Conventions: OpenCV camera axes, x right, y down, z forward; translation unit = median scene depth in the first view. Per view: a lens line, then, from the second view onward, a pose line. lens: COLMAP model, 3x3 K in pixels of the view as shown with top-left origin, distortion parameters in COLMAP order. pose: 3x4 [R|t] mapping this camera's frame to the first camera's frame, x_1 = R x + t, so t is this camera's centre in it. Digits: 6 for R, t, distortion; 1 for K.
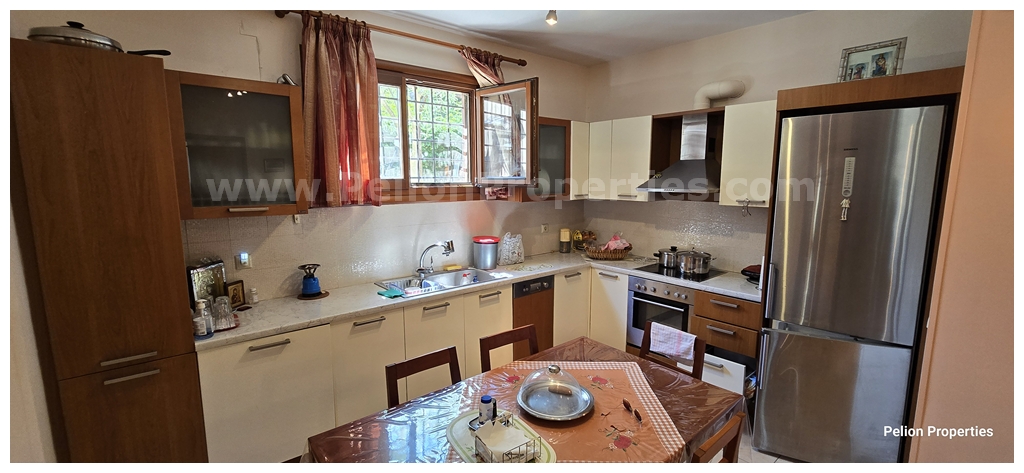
lens RADIAL K [[425.0, 0, 517.4], [0, 425.0, 232.7], [0, 0, 1]] dist [-0.002757, 0.000936]
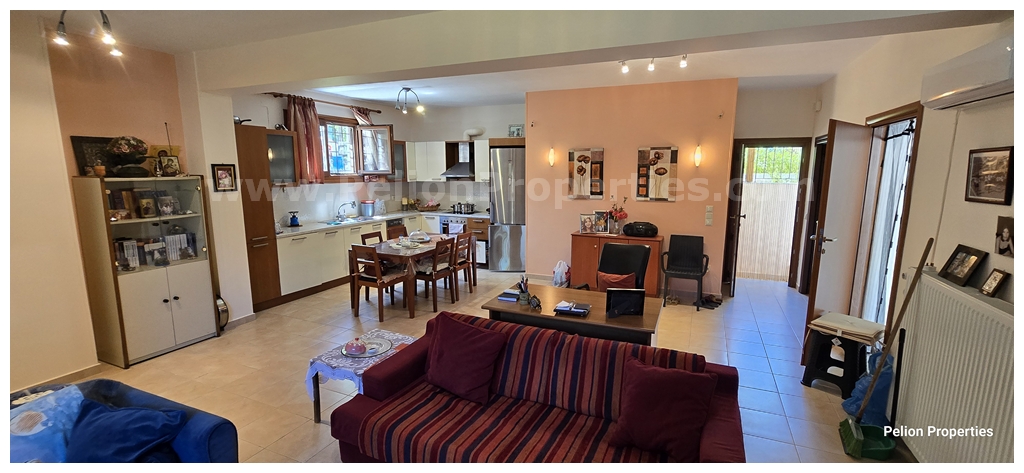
lens RADIAL K [[425.0, 0, 528.1], [0, 425.0, 233.8], [0, 0, 1]] dist [-0.002757, 0.000936]
pose [[0.889963, -0.067950, 0.450942, -0.328505], [0.058527, 0.997678, 0.034827, 0.148444], [-0.452261, -0.004603, 0.891874, -1.169277]]
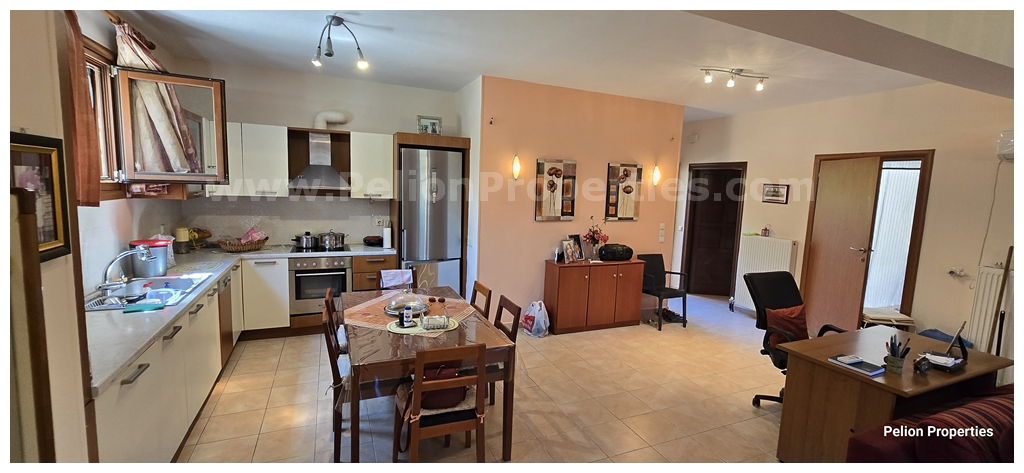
lens RADIAL K [[425.0, 0, 528.4], [0, 425.0, 230.1], [0, 0, 1]] dist [-0.002757, 0.000936]
pose [[0.271668, -0.091025, 0.958077, -0.729552], [0.090639, 0.993512, 0.068691, 0.000307], [-0.958113, 0.068178, 0.278156, 0.008971]]
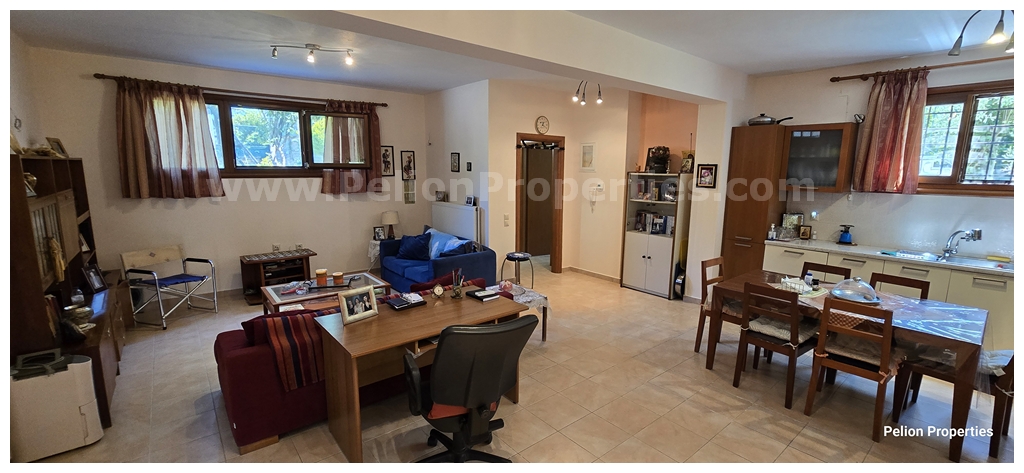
lens RADIAL K [[425.0, 0, 515.0], [0, 425.0, 234.7], [0, 0, 1]] dist [-0.002757, 0.000936]
pose [[-0.018719, 0.155841, -0.987605, 0.963089], [-0.150231, 0.976125, 0.156877, 0.038239], [0.988474, 0.151305, 0.005140, -0.244691]]
